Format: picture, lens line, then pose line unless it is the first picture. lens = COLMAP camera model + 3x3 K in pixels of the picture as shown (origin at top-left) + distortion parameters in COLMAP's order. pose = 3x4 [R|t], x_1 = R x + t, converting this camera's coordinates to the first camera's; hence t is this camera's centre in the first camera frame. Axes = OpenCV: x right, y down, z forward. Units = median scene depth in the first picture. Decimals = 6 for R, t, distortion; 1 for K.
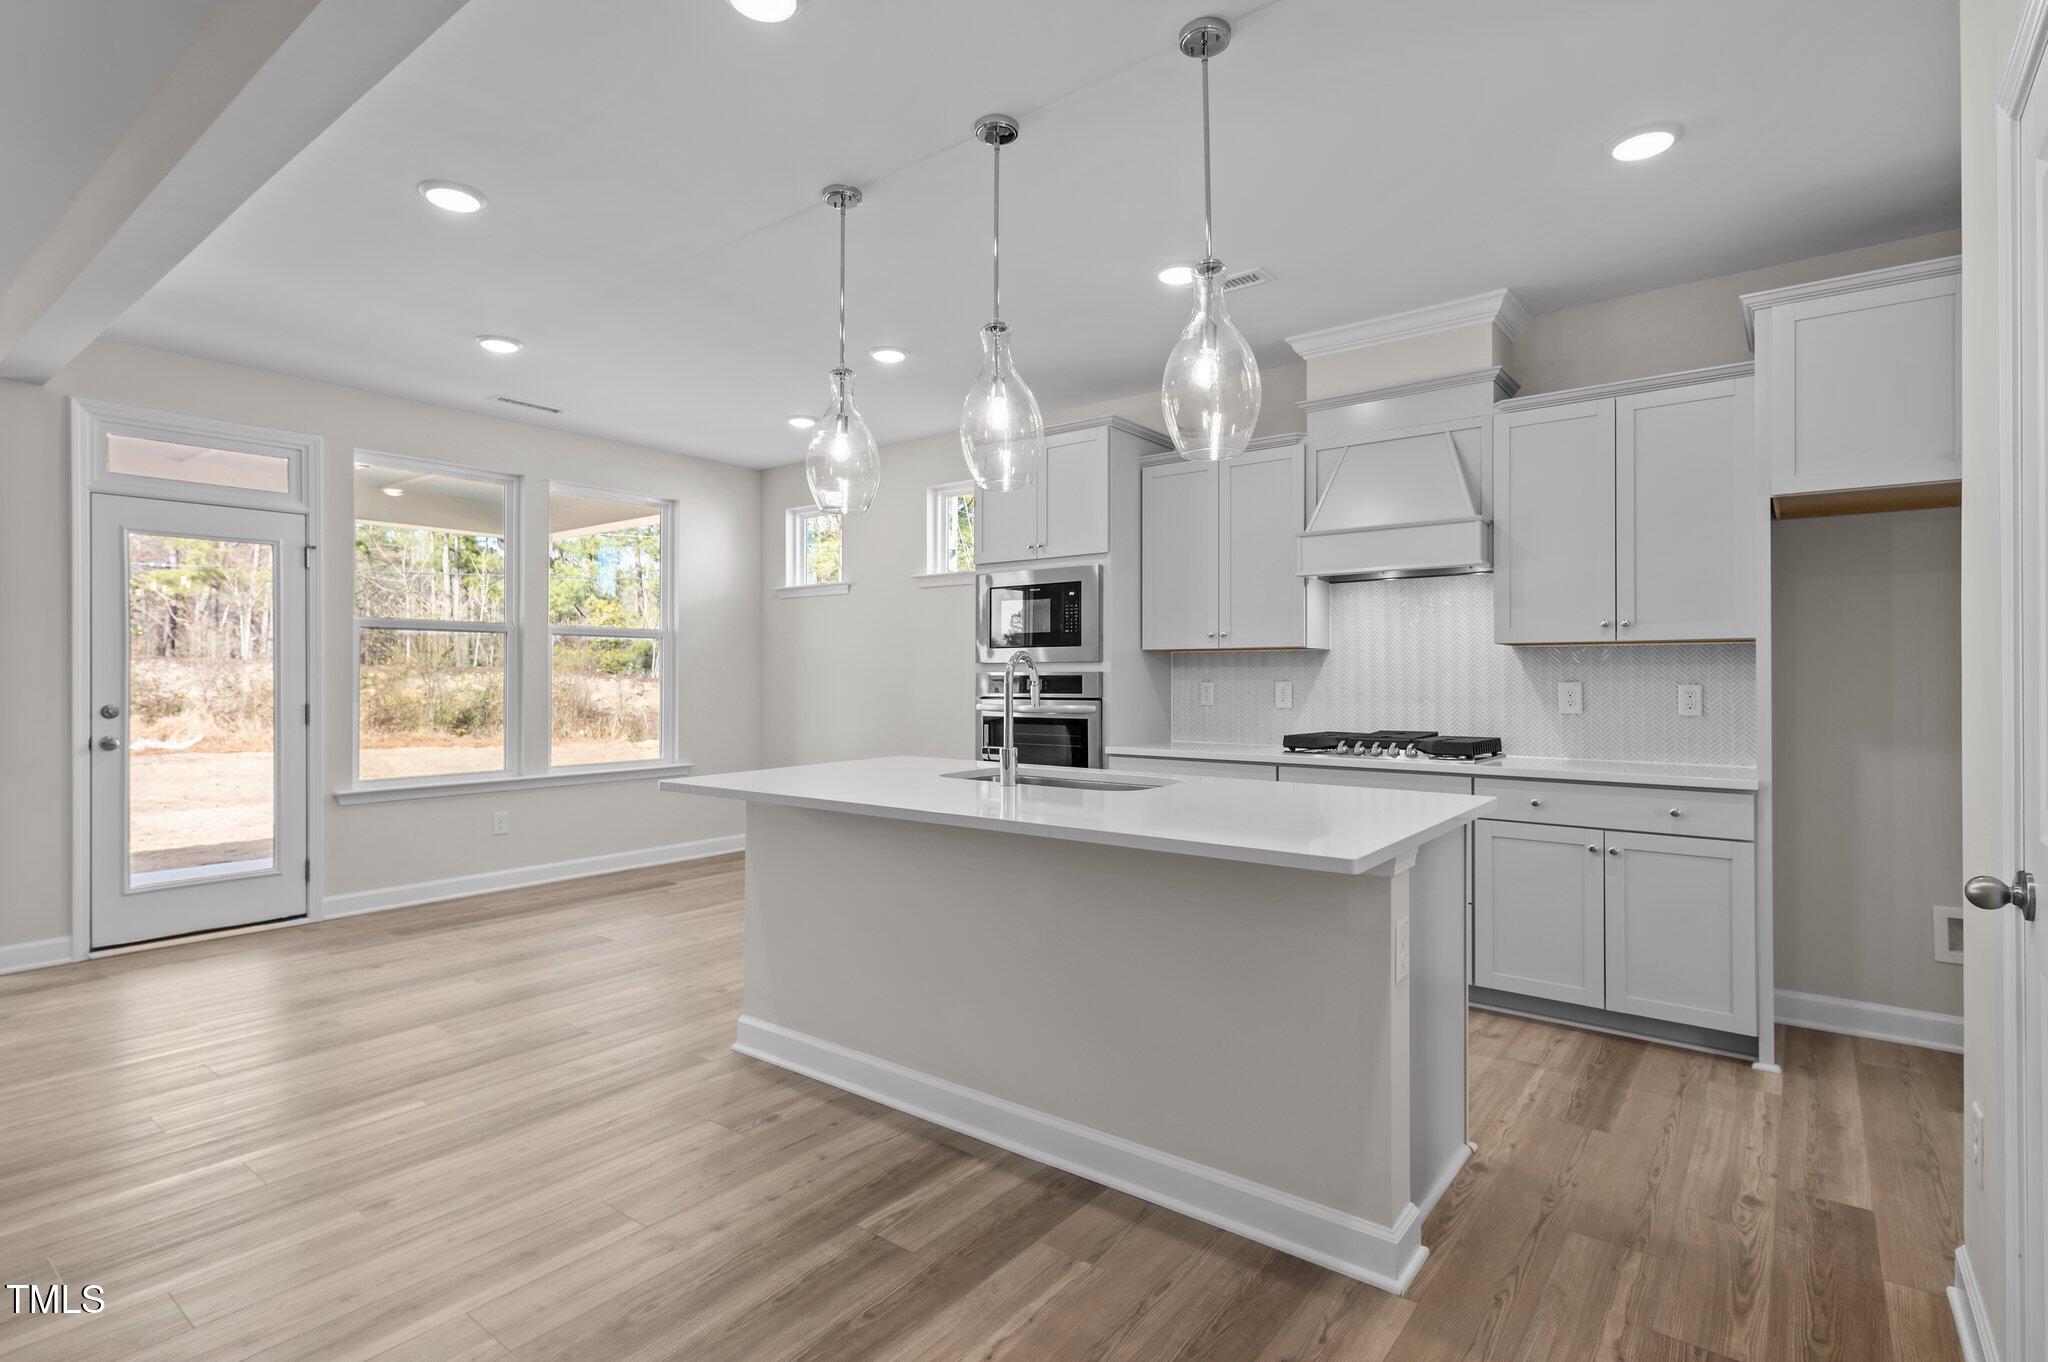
lens RADIAL K [[1002.6, 0, 1021.9], [0, 1002.6, 674.4], [0, 0, 1]] dist [0.030999, -0.019514]
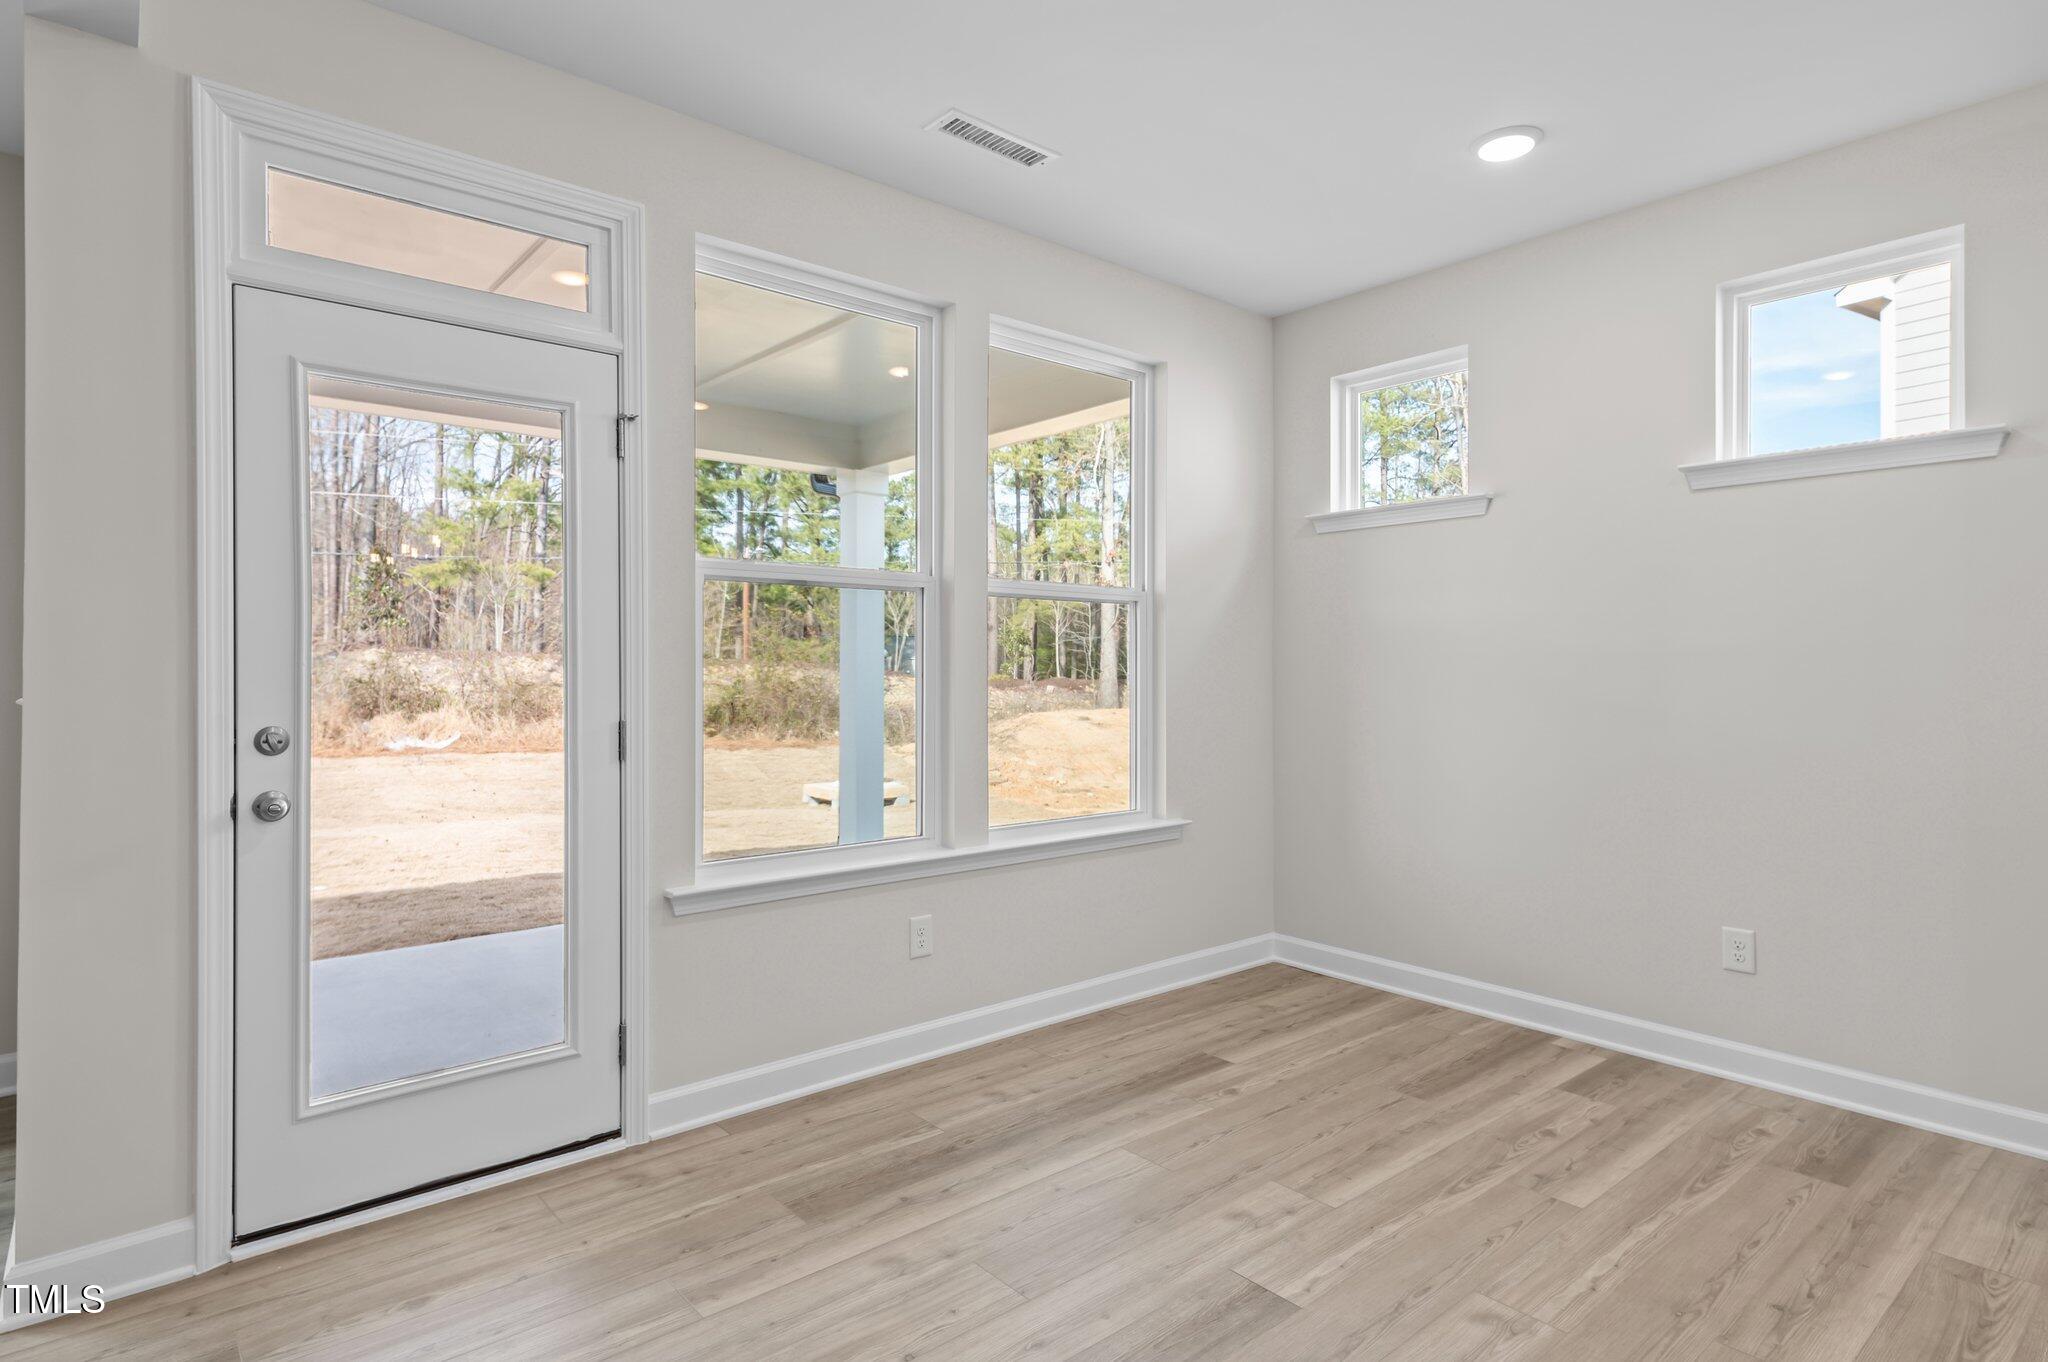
lens RADIAL K [[1074.8, 0, 1023.8], [0, 1074.8, 671.7], [0, 0, 1]] dist [0.005124, 0.000020]
pose [[0.980253, 0.000246, -0.197749, -0.435726], [0.000562, 0.999992, 0.004031, 0.002005], [0.197749, -0.004063, 0.980244, 0.554622]]
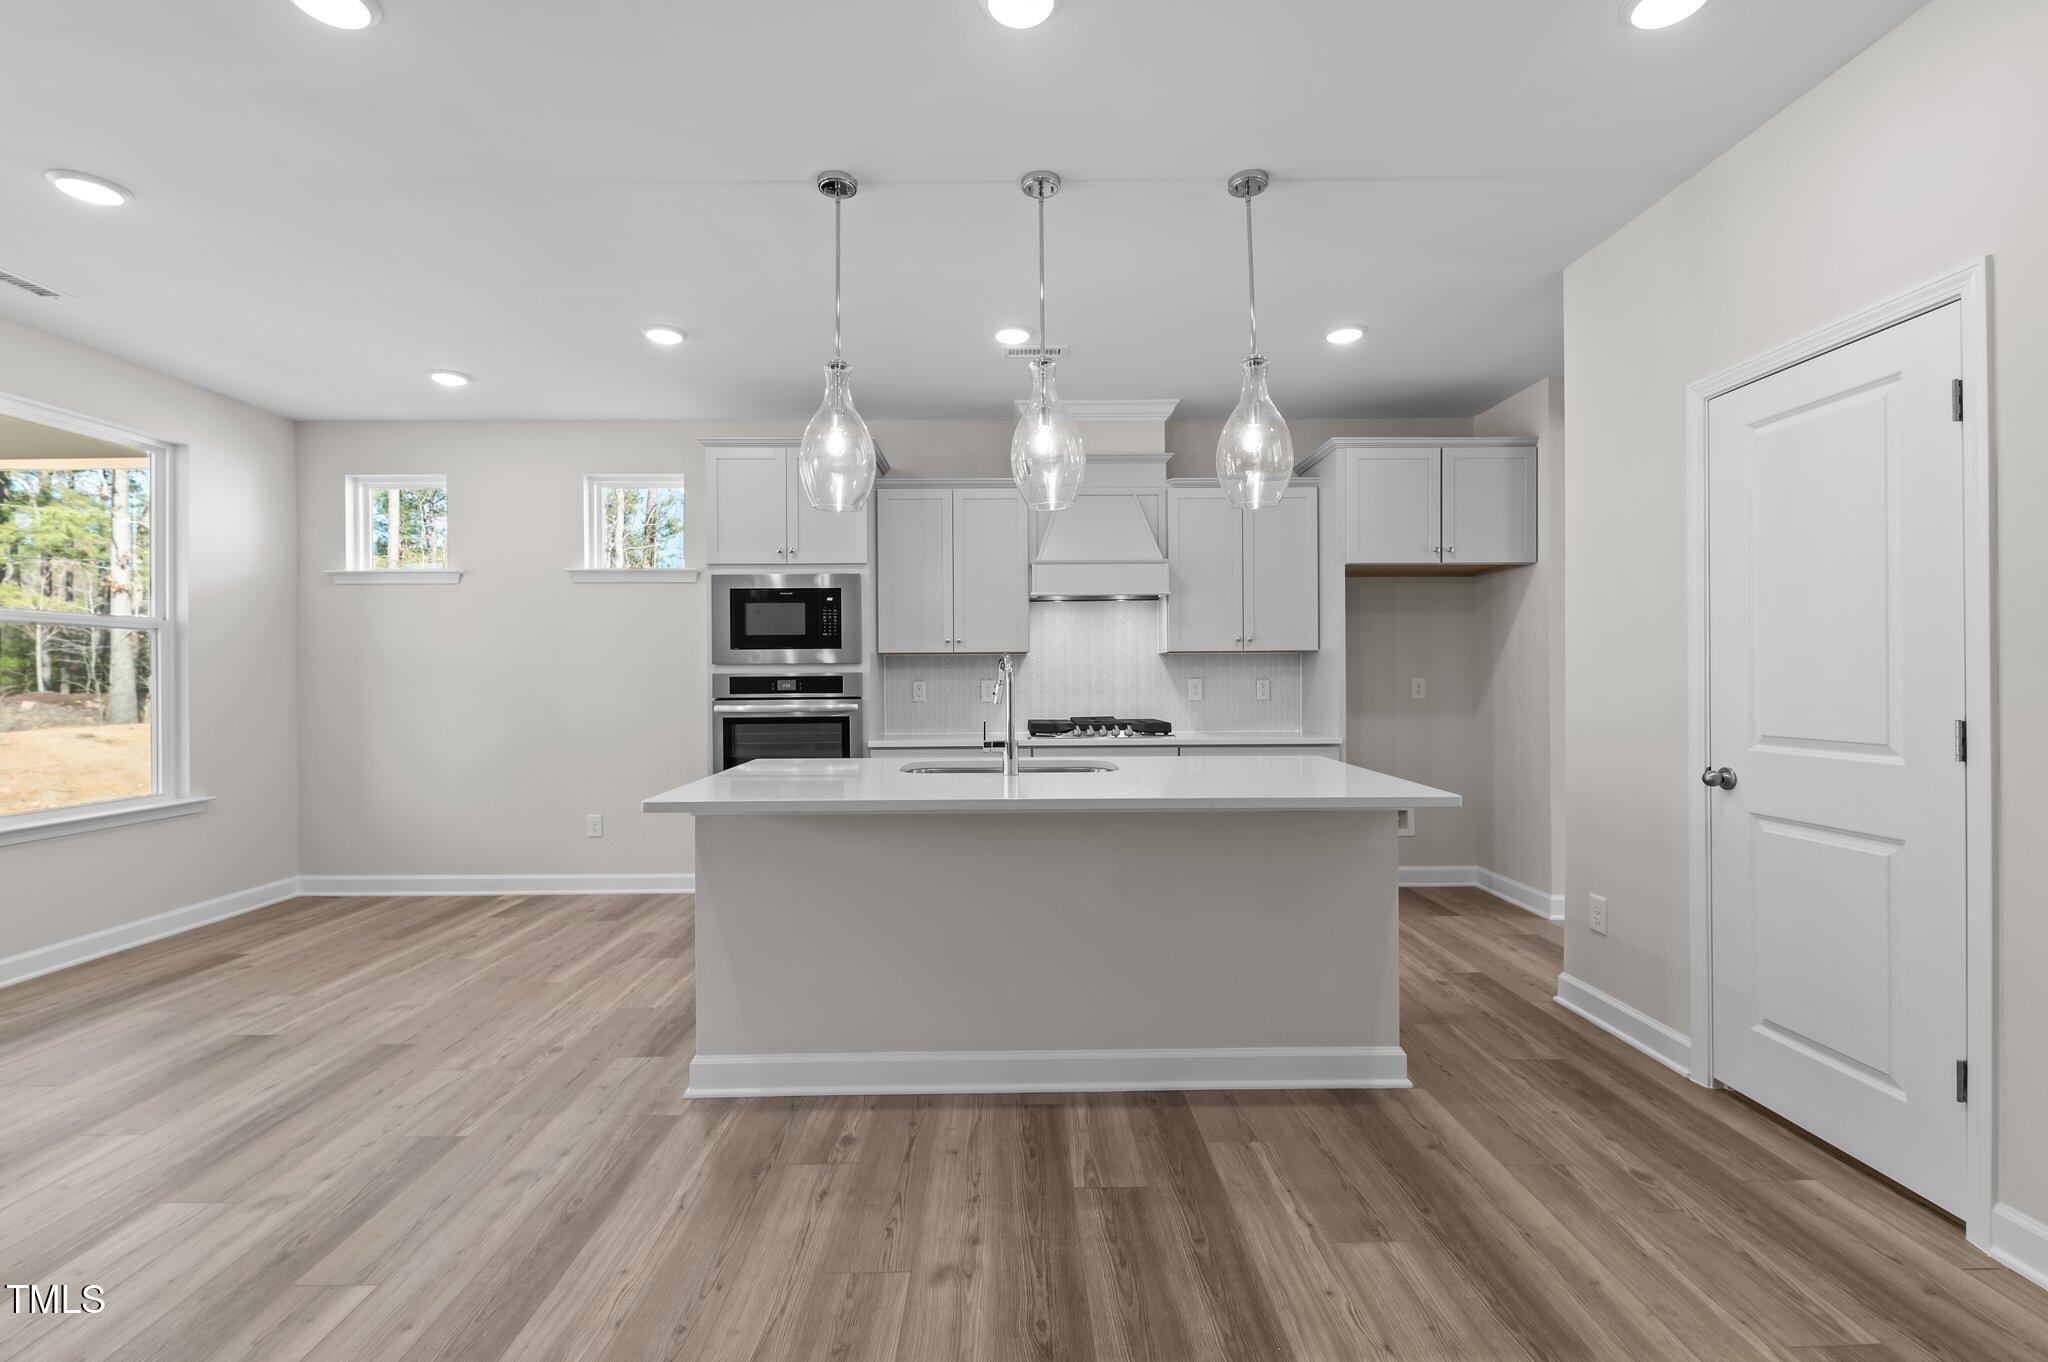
lens RADIAL K [[878.3, 0, 1017.2], [0, 878.3, 673.4], [0, 0, 1]] dist [0.013175, -0.009222]
pose [[0.781843, -0.002927, 0.623468, -0.390818], [0.005190, 0.999985, -0.001814, 0.001034], [-0.623453, 0.004654, 0.781847, 0.151469]]
